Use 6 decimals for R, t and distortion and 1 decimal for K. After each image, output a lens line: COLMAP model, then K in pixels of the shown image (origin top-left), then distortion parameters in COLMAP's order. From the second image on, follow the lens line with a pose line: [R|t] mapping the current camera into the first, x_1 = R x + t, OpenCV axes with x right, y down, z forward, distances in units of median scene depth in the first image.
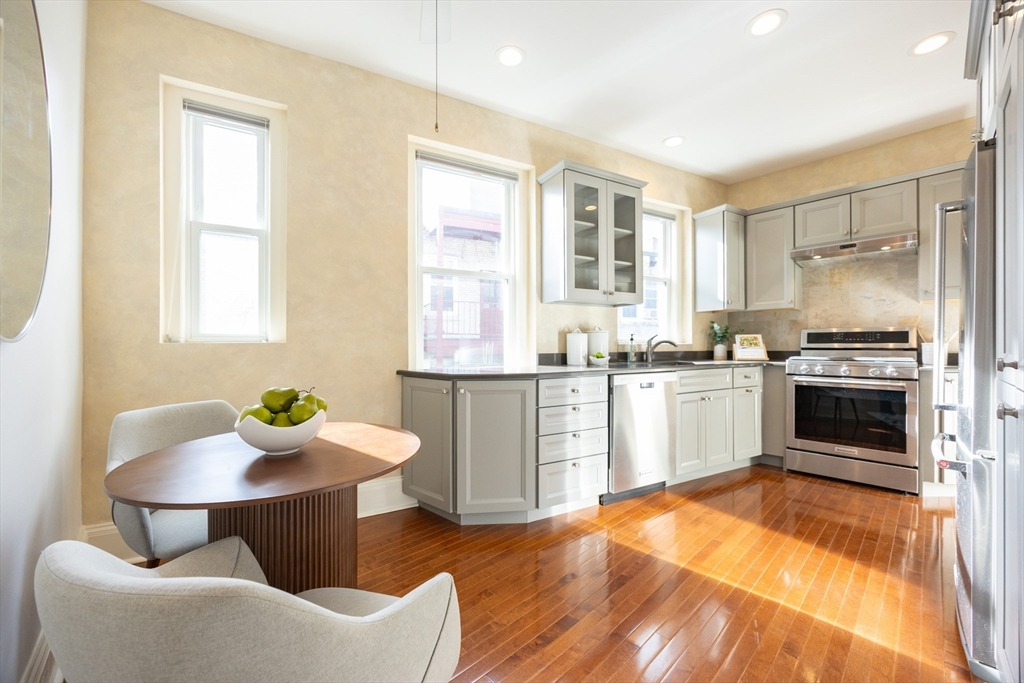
lens RADIAL K [[390.6, 0, 514.6], [0, 390.6, 340.2], [0, 0, 1]] dist [-0.001322, -0.000200]
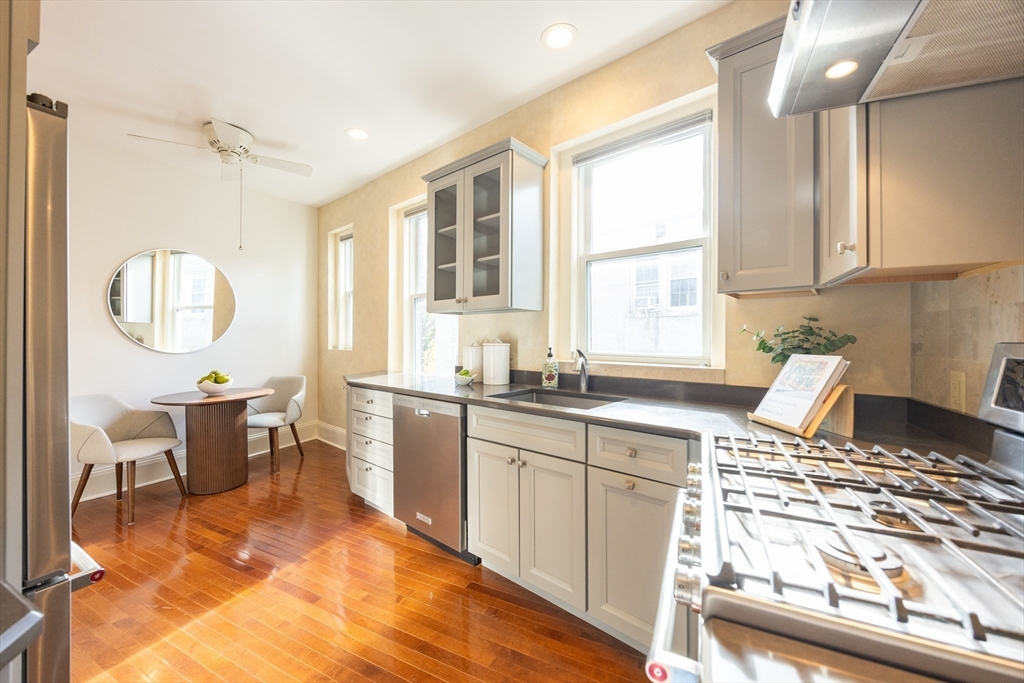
lens RADIAL K [[390.6, 0, 514.6], [0, 390.6, 340.2], [0, 0, 1]] dist [-0.001322, -0.000200]
pose [[0.354407, -0.000284, -0.935091, 0.976079], [0.005449, 0.999984, 0.001762, -0.032227], [0.935075, -0.005720, 0.354403, 0.734484]]
